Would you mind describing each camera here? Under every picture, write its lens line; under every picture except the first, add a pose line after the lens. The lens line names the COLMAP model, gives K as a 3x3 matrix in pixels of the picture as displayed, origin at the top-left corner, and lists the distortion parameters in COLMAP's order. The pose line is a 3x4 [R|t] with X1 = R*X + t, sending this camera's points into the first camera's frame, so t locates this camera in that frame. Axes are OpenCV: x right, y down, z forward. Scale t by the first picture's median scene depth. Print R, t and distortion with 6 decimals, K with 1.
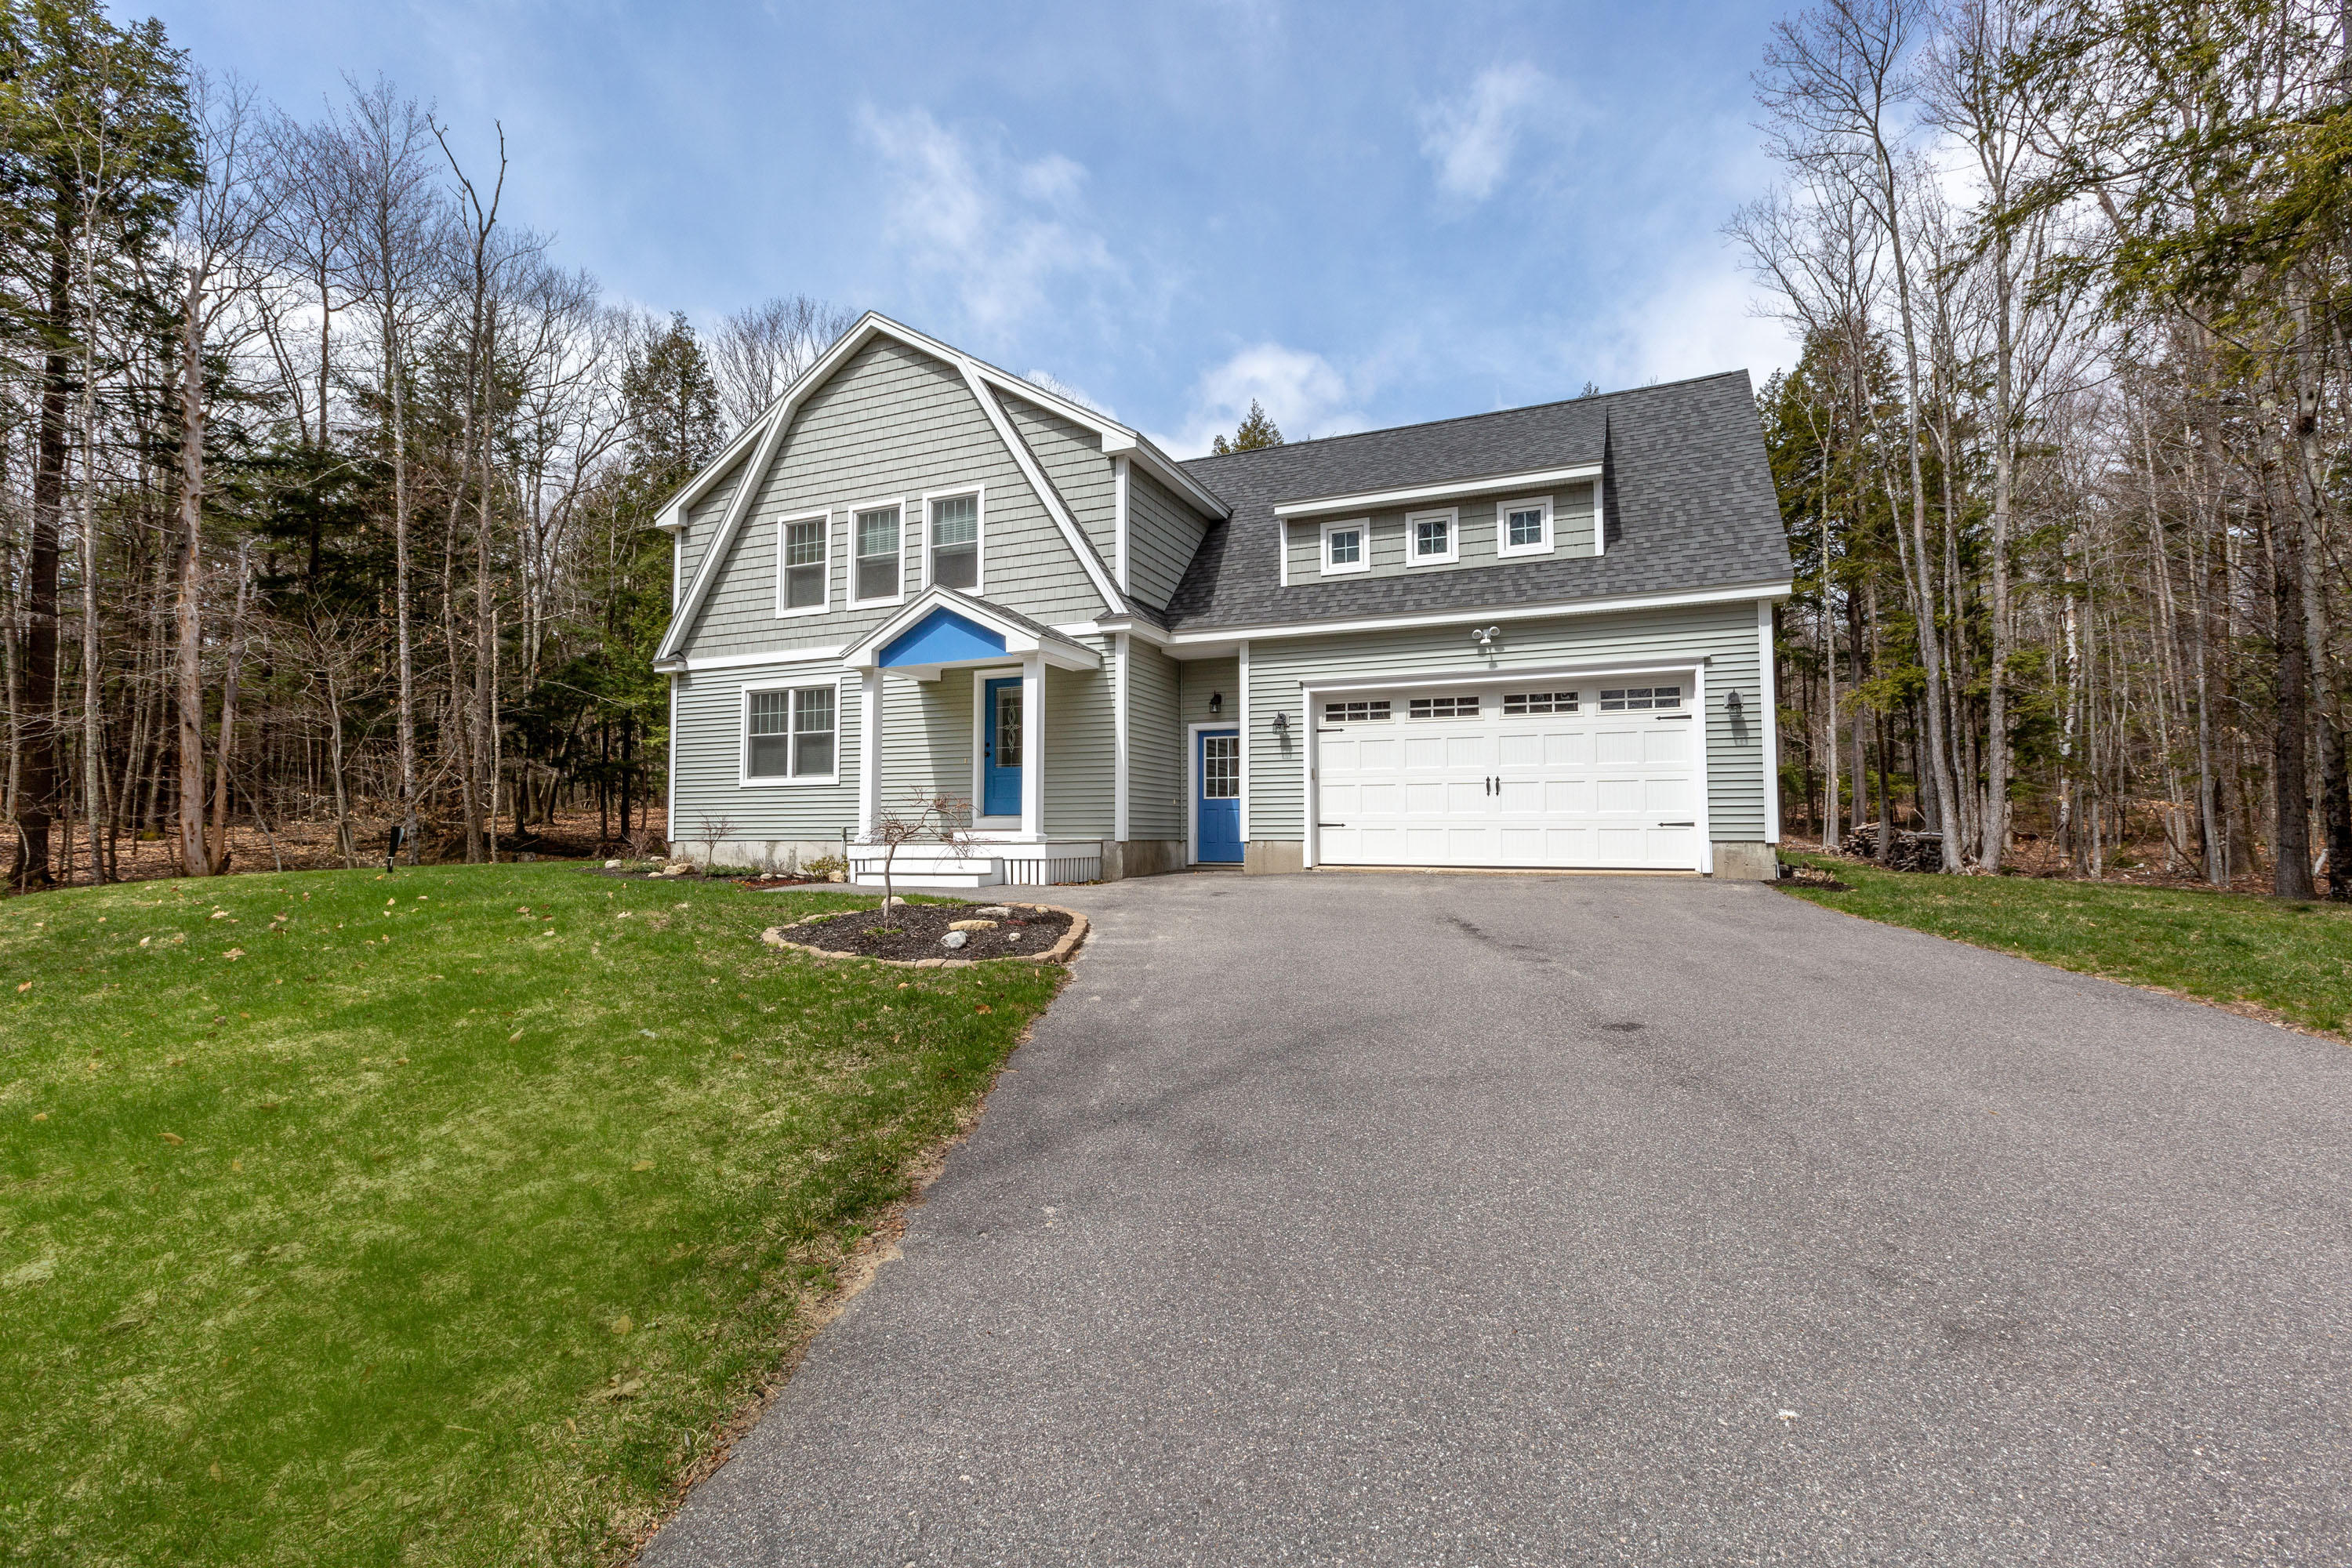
lens RADIAL K [[1079.1, 0, 1171.8], [0, 1079.1, 768.4], [0, 0, 1]] dist [0.005391, -0.002137]
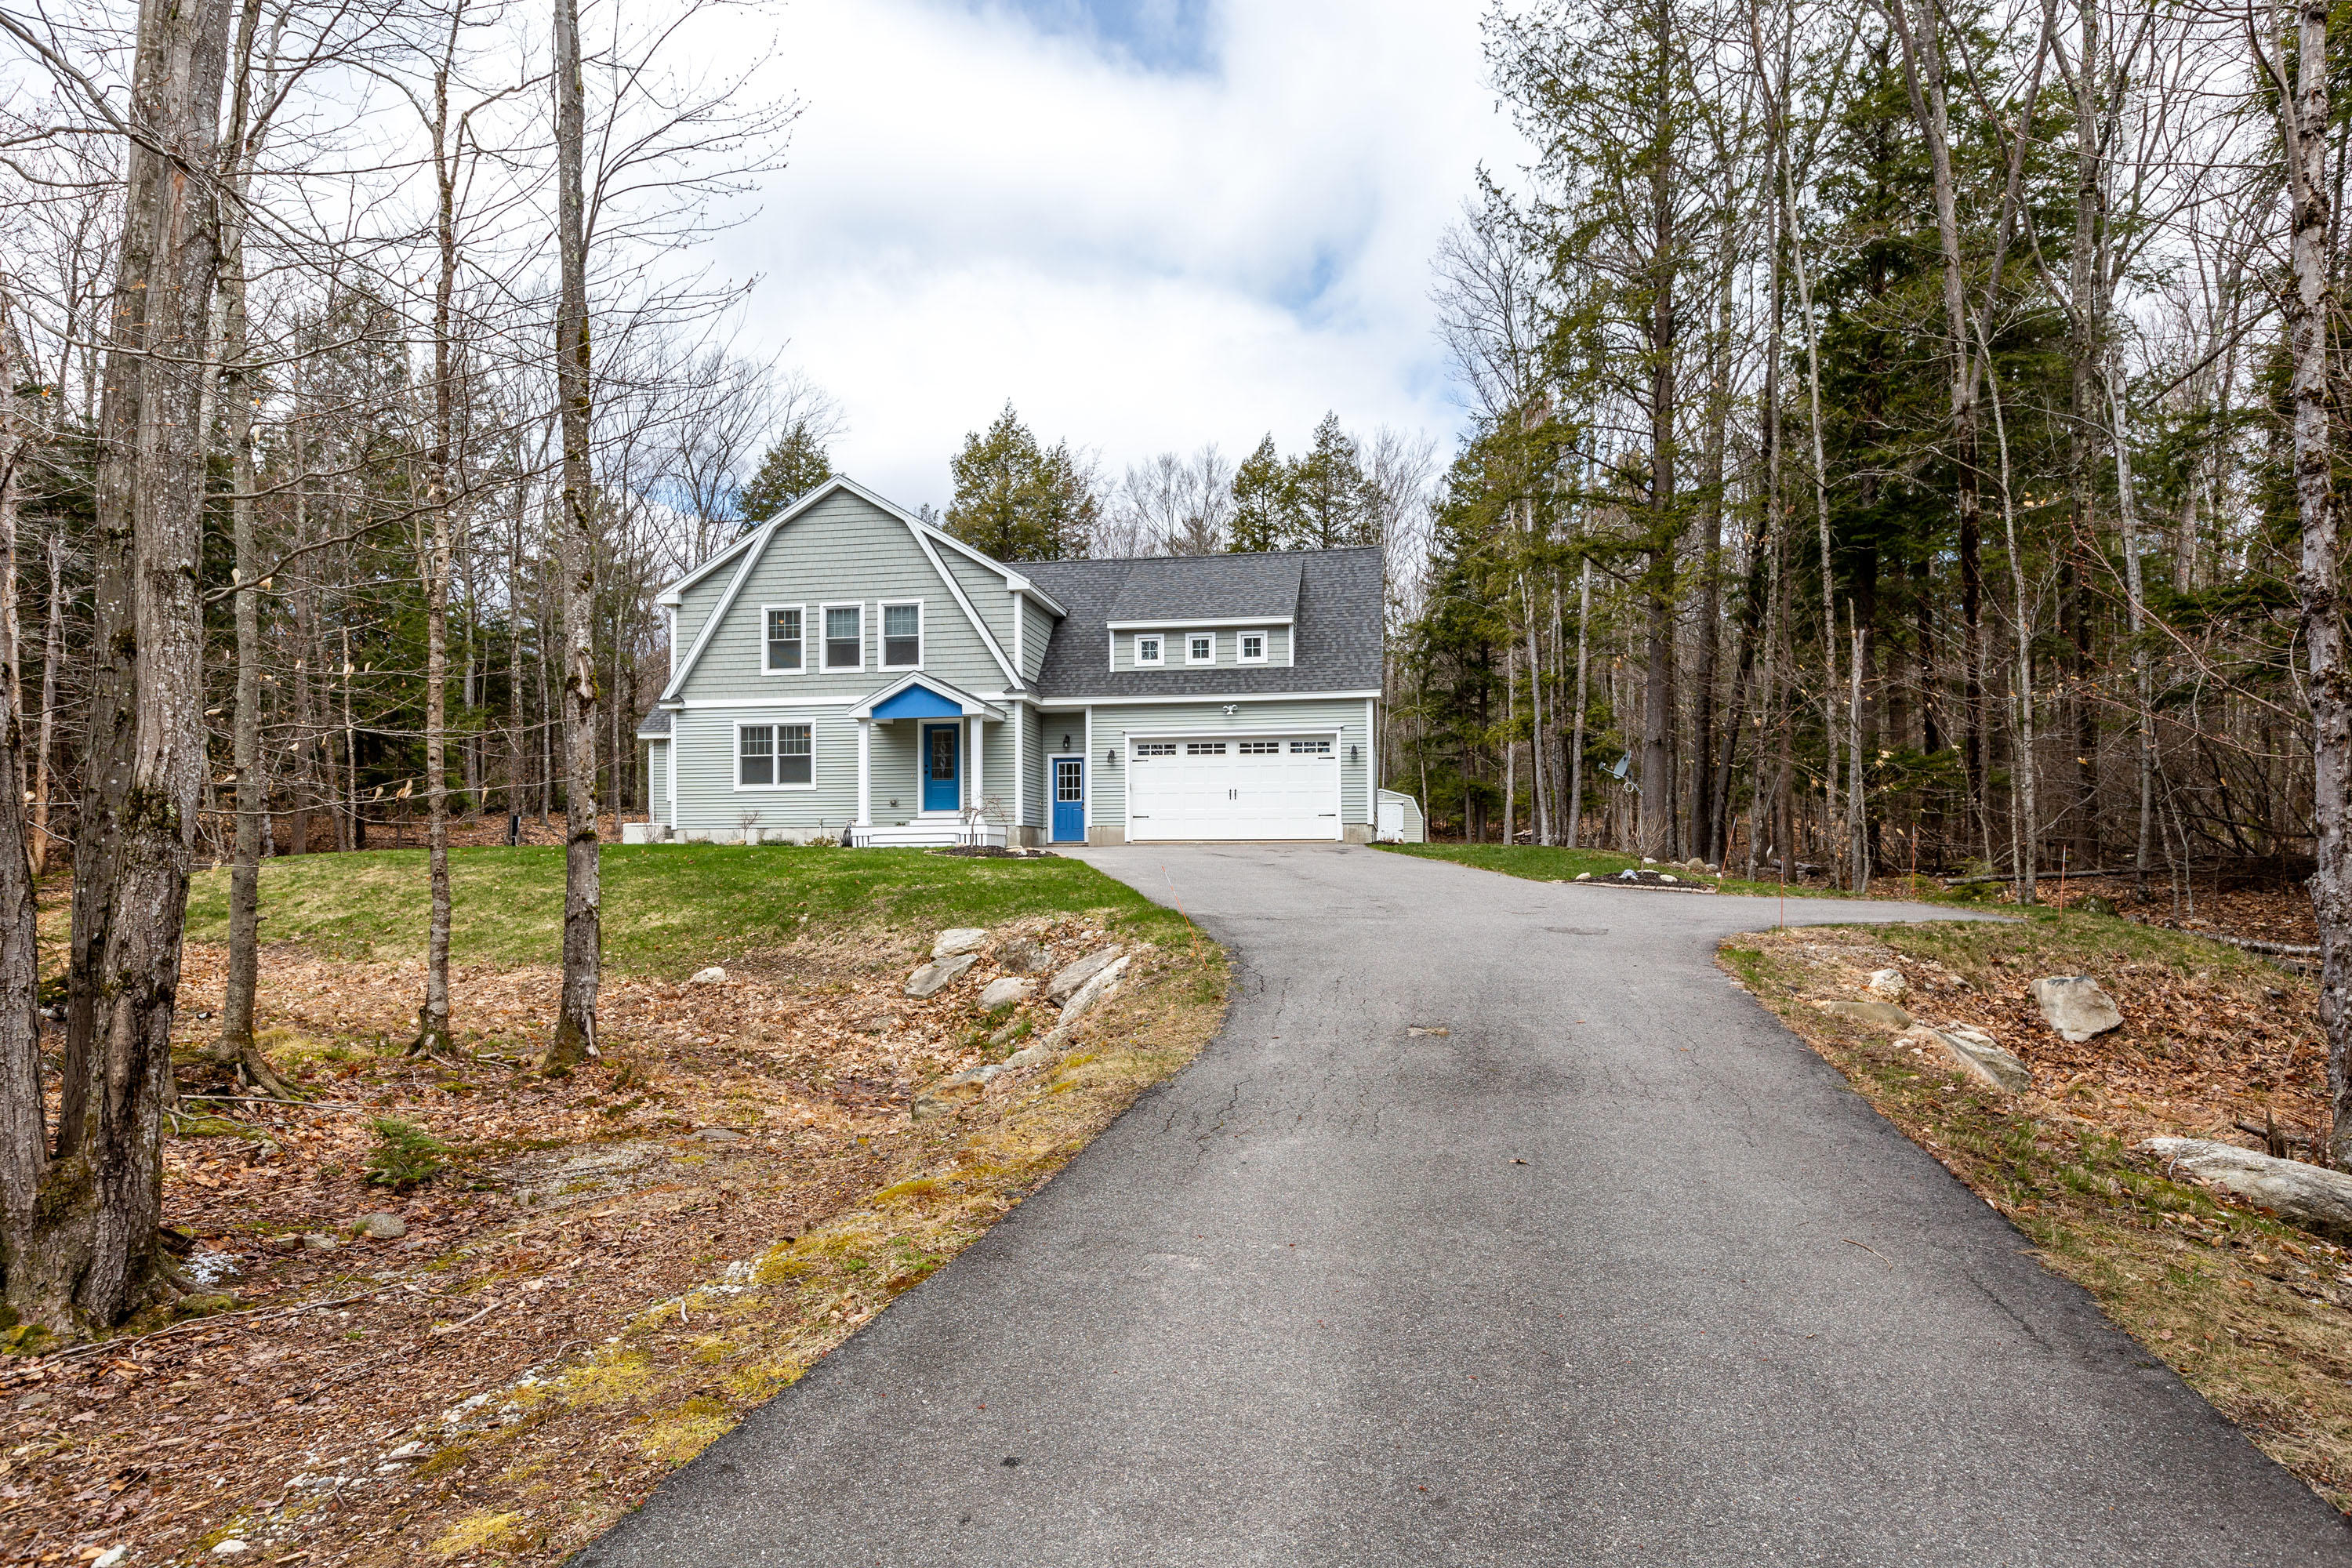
lens RADIAL K [[1424.7, 0, 1198.2], [0, 1424.7, 856.1], [0, 0, 1]] dist [0.001875, -0.002084]
pose [[0.967835, -0.001810, 0.251578, -0.319432], [-0.011248, 0.998663, 0.050455, 0.000454], [-0.251333, -0.051662, 0.966521, -1.155065]]
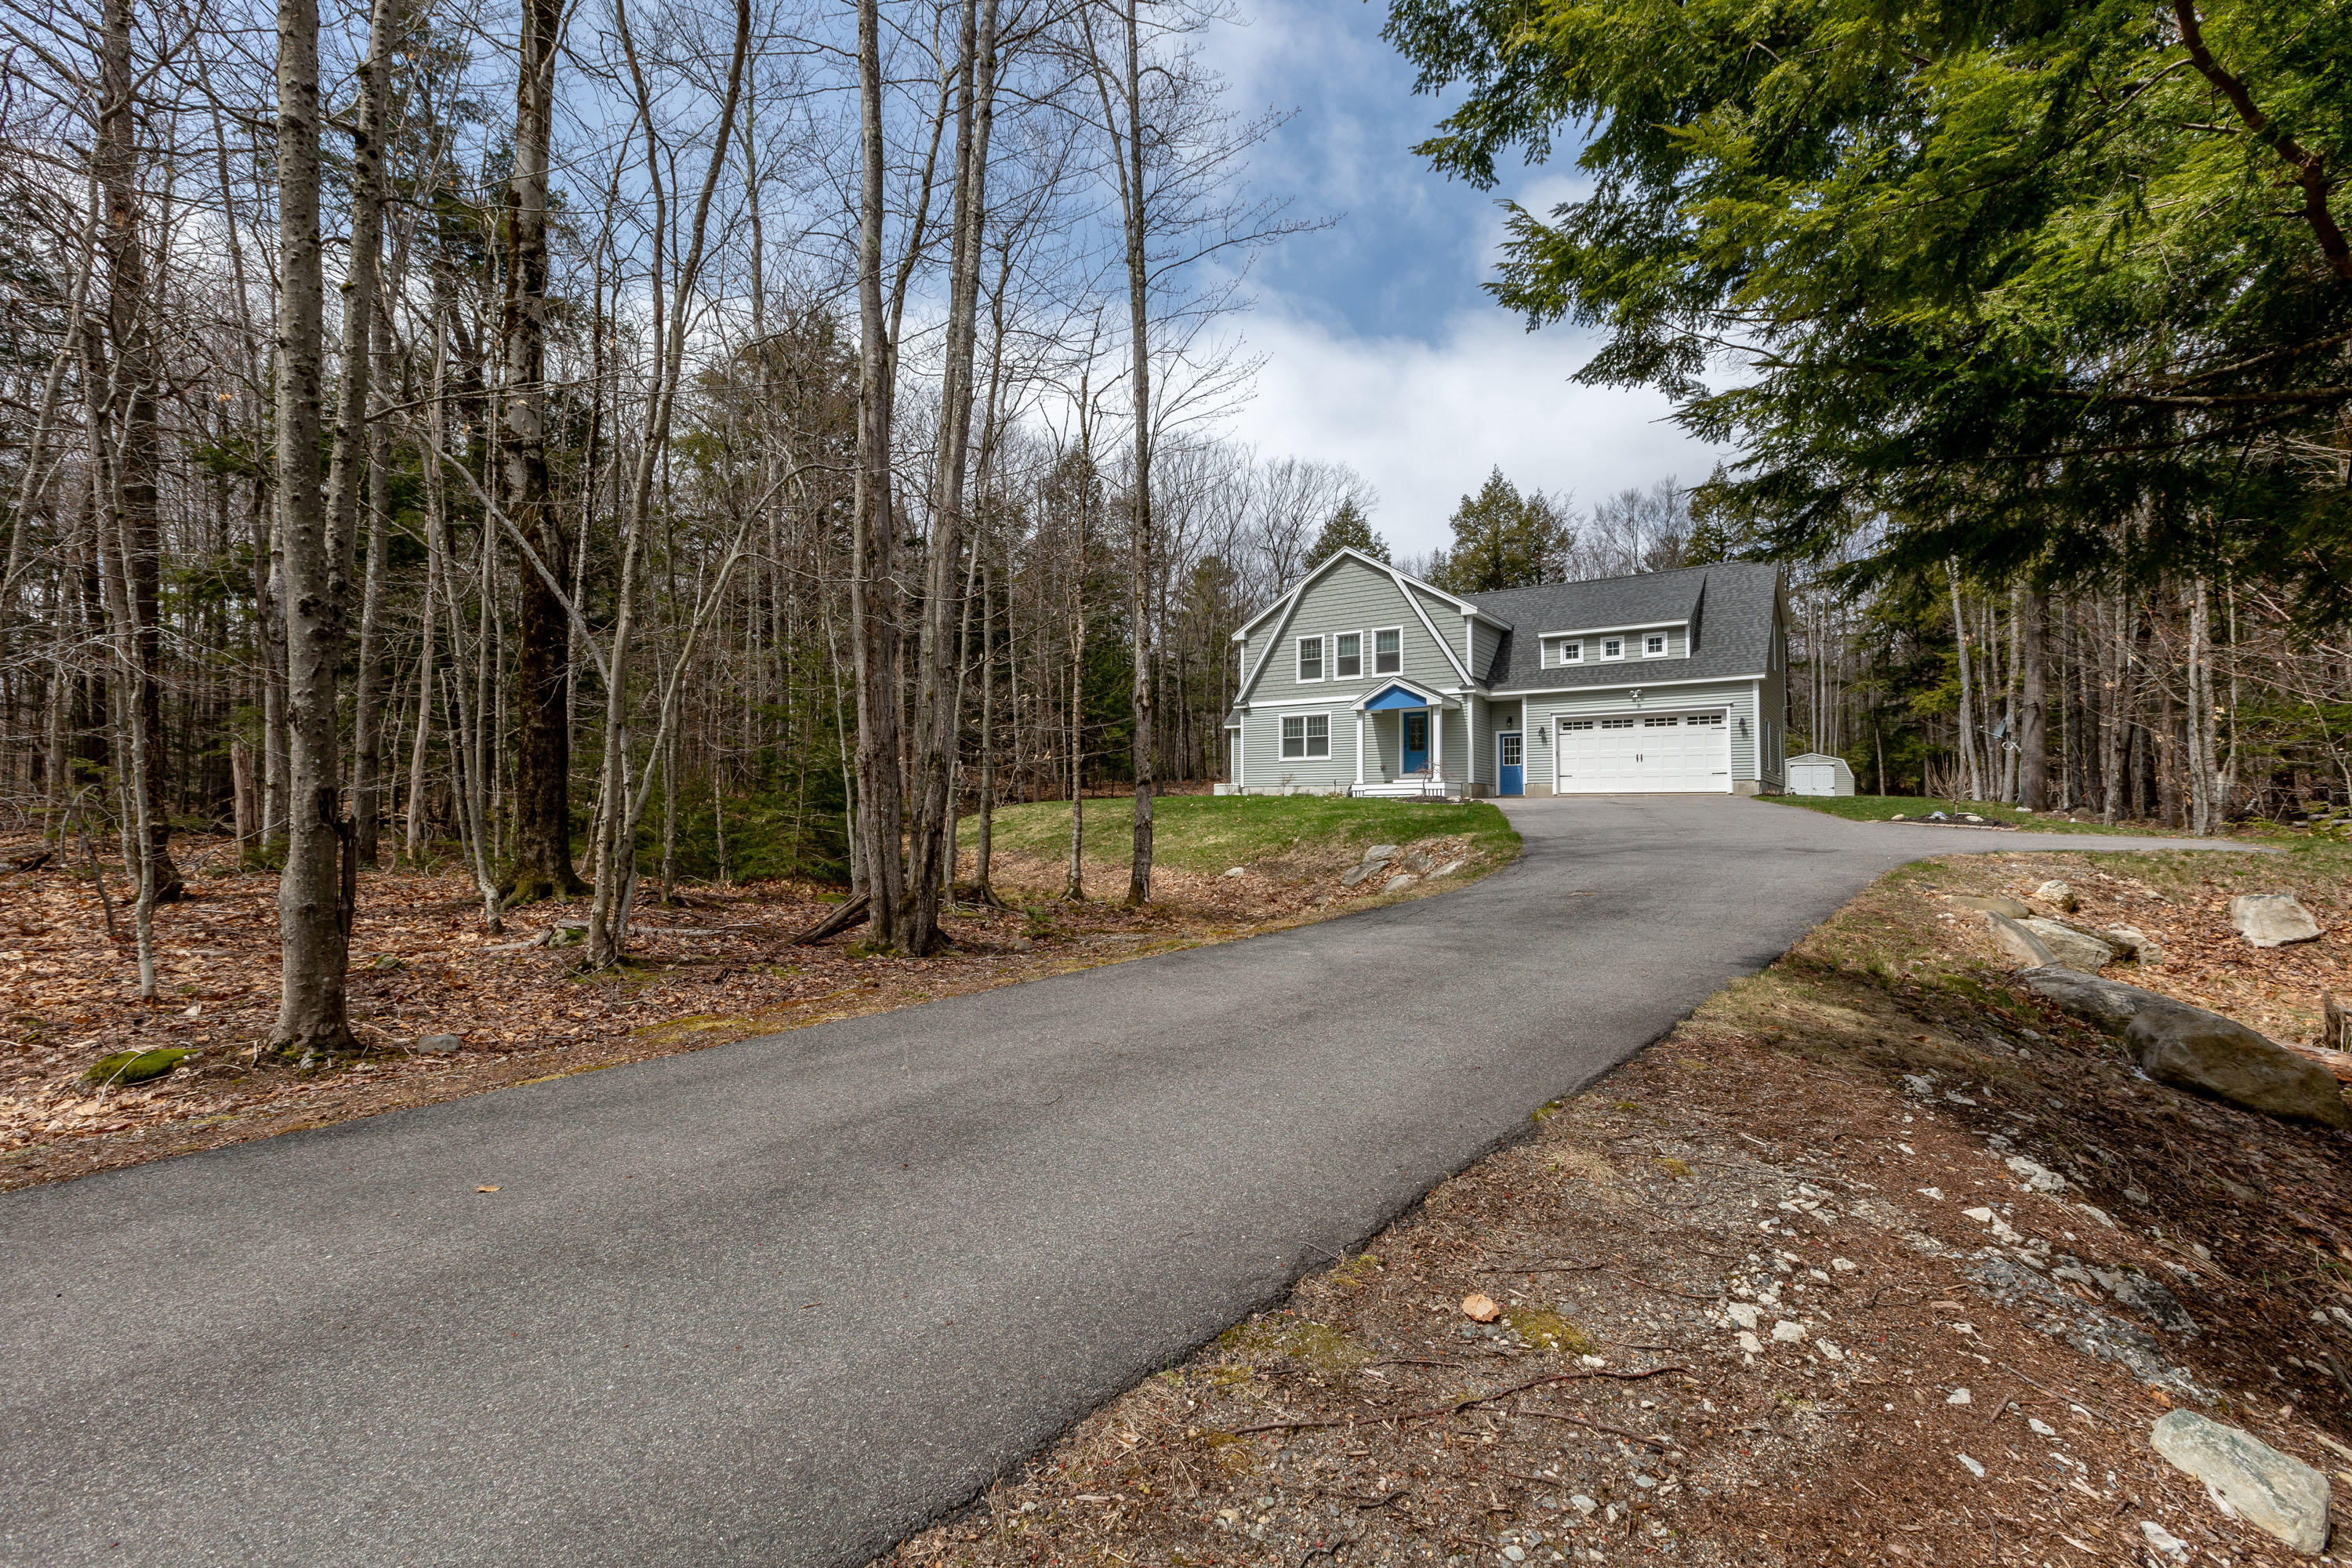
lens RADIAL K [[1079.1, 0, 1171.8], [0, 1079.1, 771.9], [0, 0, 1]] dist [0.005391, -0.002137]
pose [[0.981530, -0.003688, -0.191274, -0.224858], [0.006526, 0.999878, 0.014209, 0.006378], [0.191199, -0.015195, 0.981434, -1.350552]]
